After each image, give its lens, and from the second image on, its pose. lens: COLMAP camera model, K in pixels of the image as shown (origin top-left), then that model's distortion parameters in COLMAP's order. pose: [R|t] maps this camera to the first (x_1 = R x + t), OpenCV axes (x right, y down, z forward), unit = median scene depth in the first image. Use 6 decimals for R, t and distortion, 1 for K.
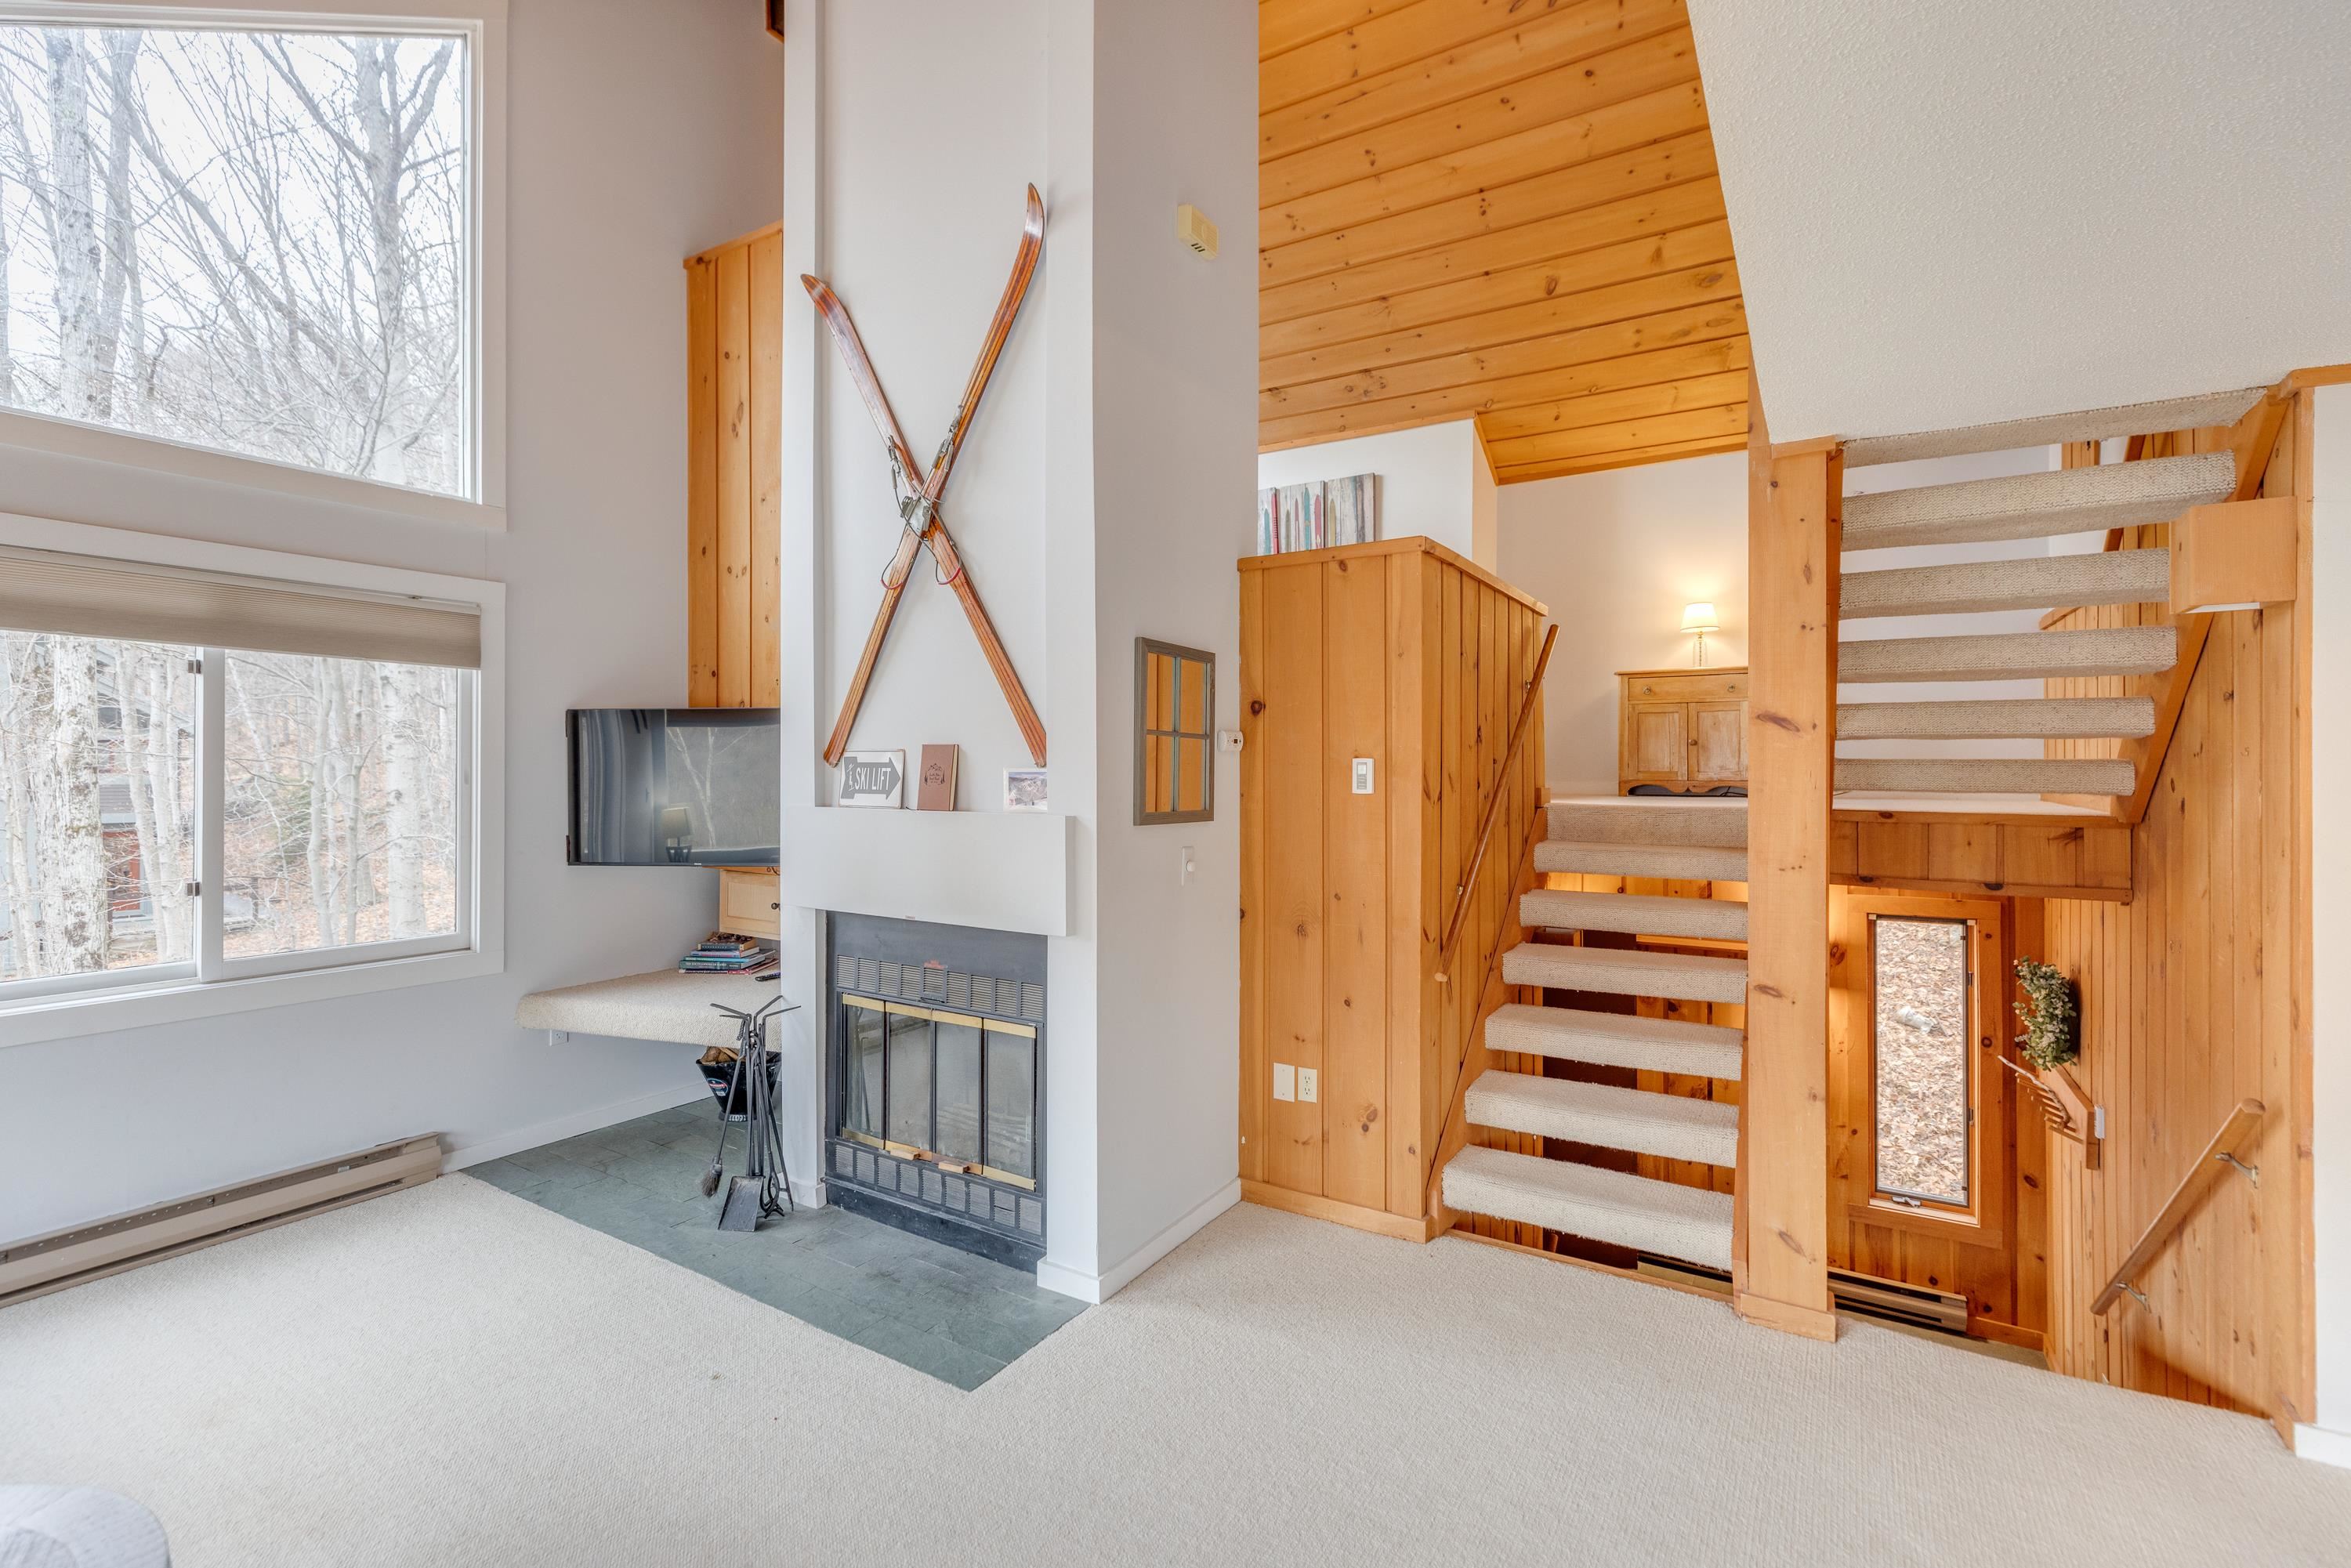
lens RADIAL K [[1047.6, 0, 1175.5], [0, 1047.6, 784.0], [0, 0, 1]] dist [0.001996, 0.000089]
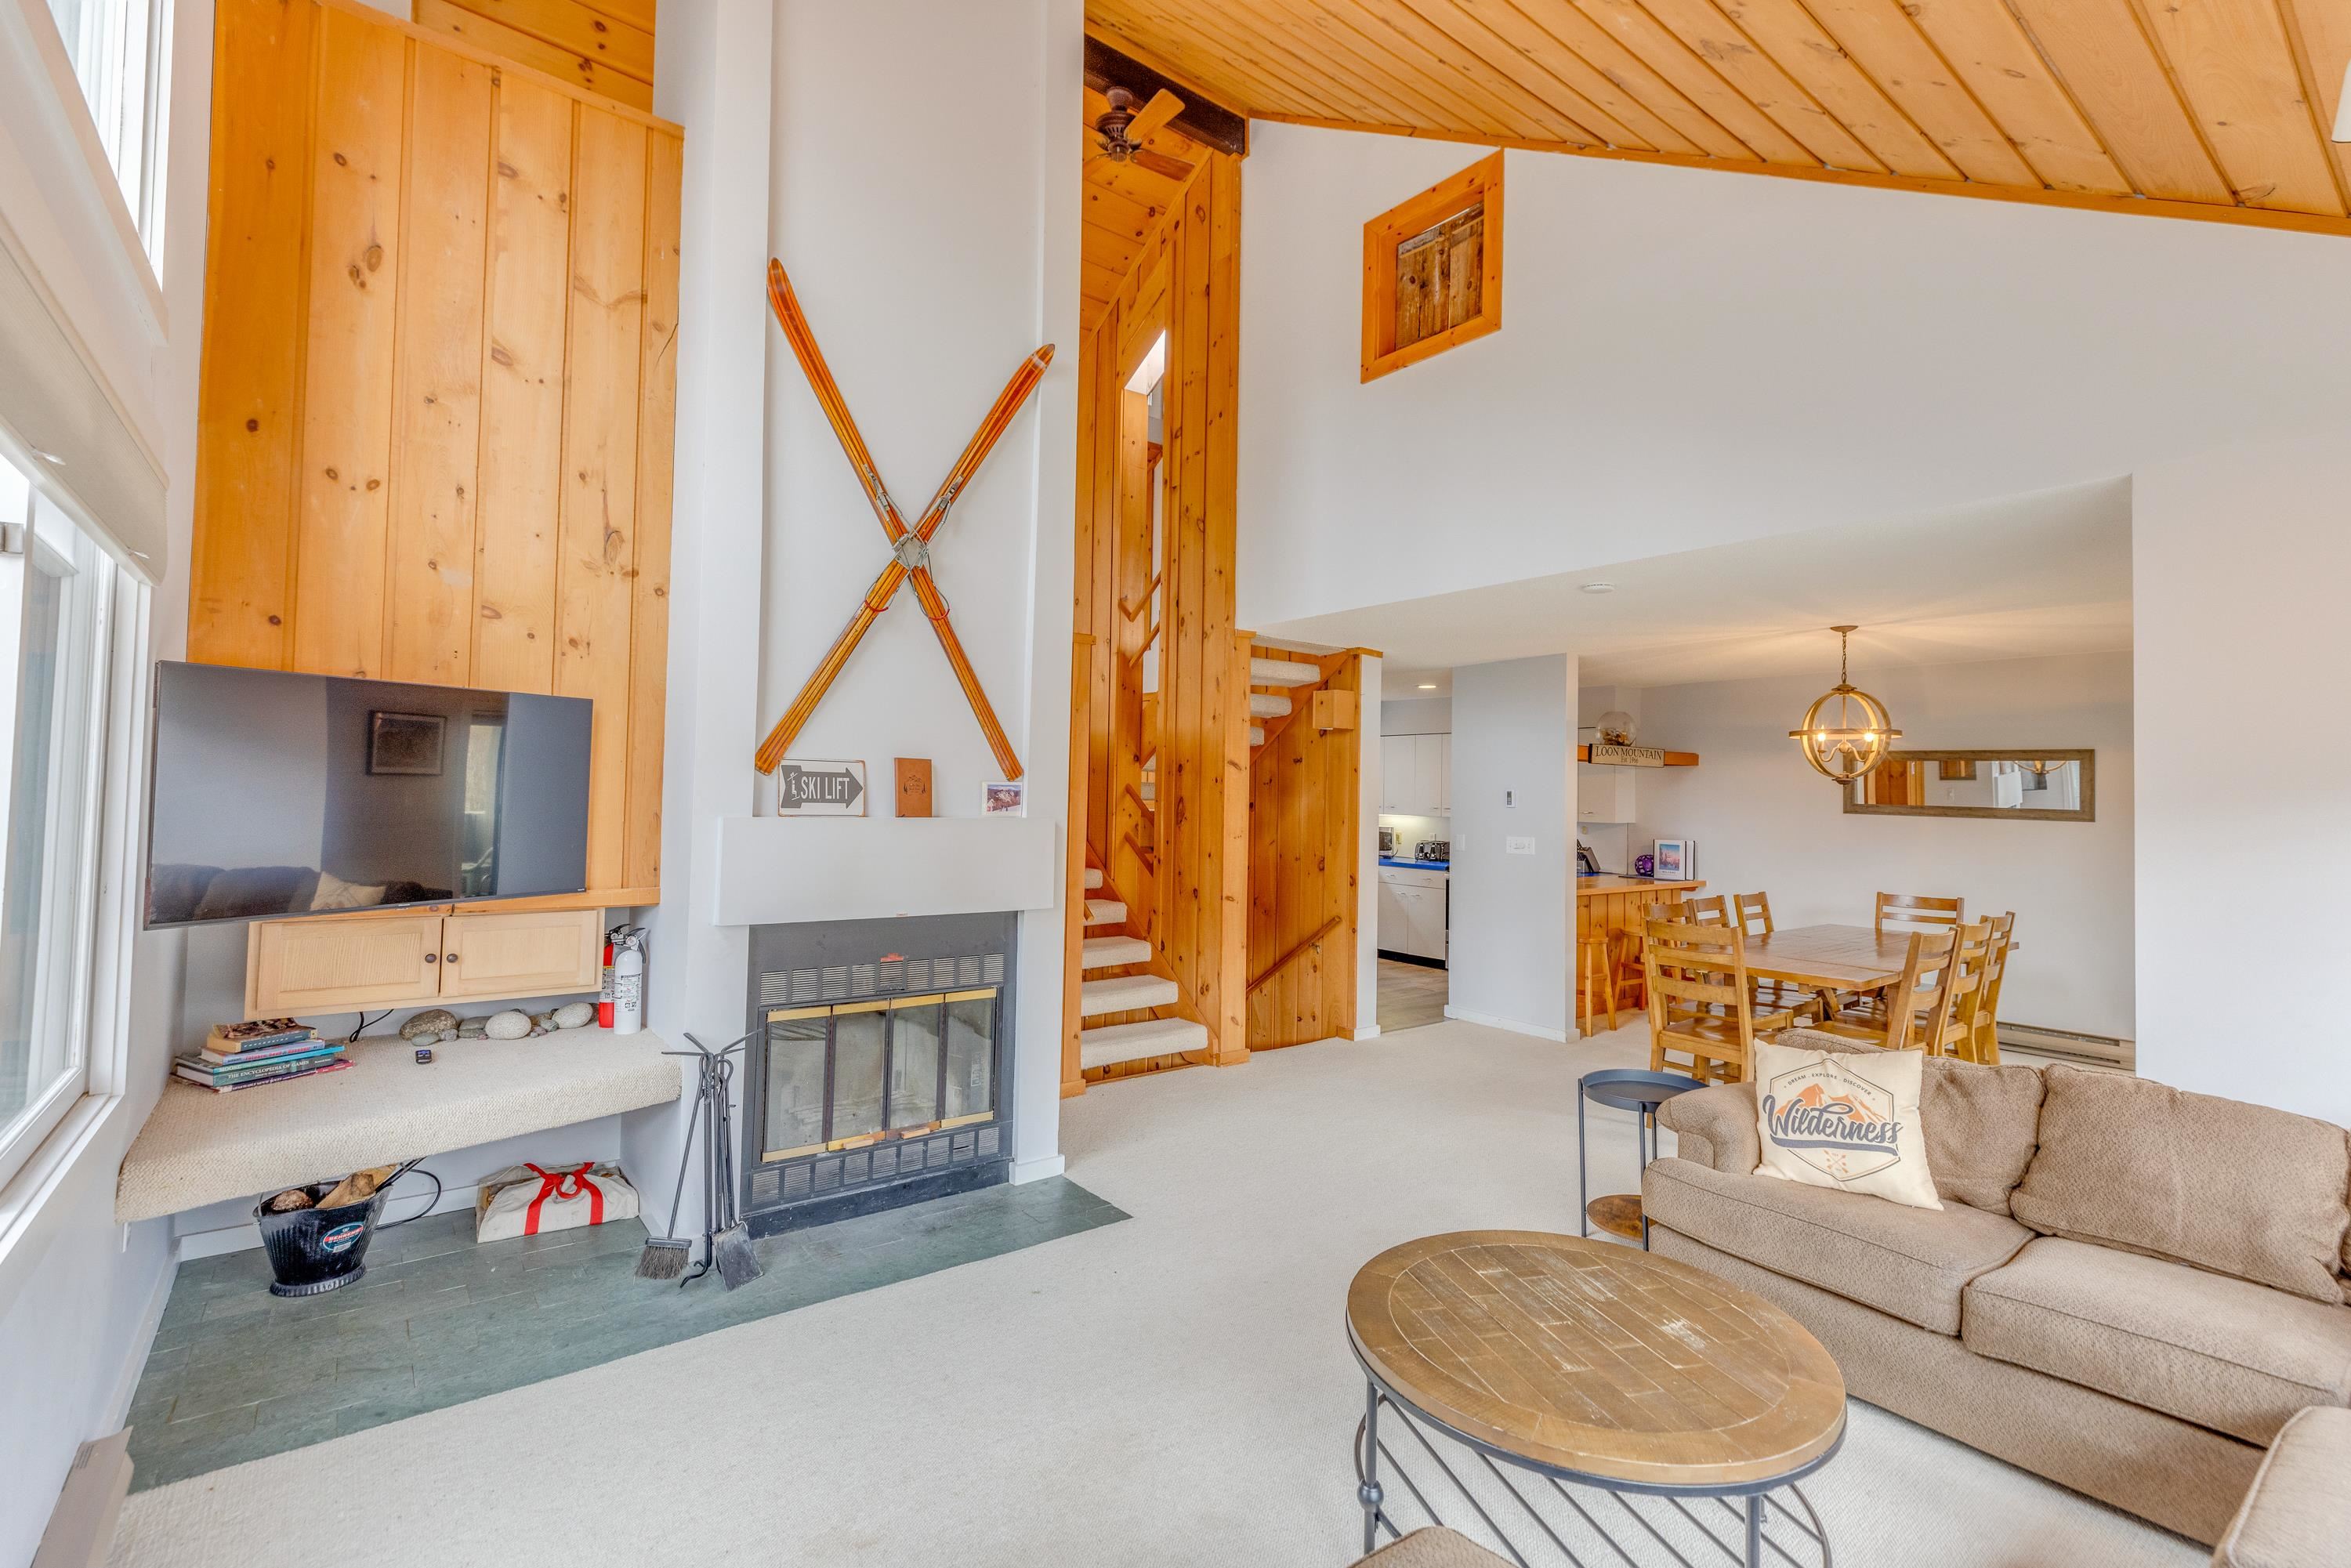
lens RADIAL K [[1075.9, 0, 1175.5], [0, 1075.9, 784.0], [0, 0, 1]] dist [0.001429, 0.000003]
pose [[0.344220, 0.011924, 0.938813, -1.192650], [-0.007125, 0.999924, -0.010087, -0.000850], [-0.938862, -0.003217, 0.344279, 0.332947]]
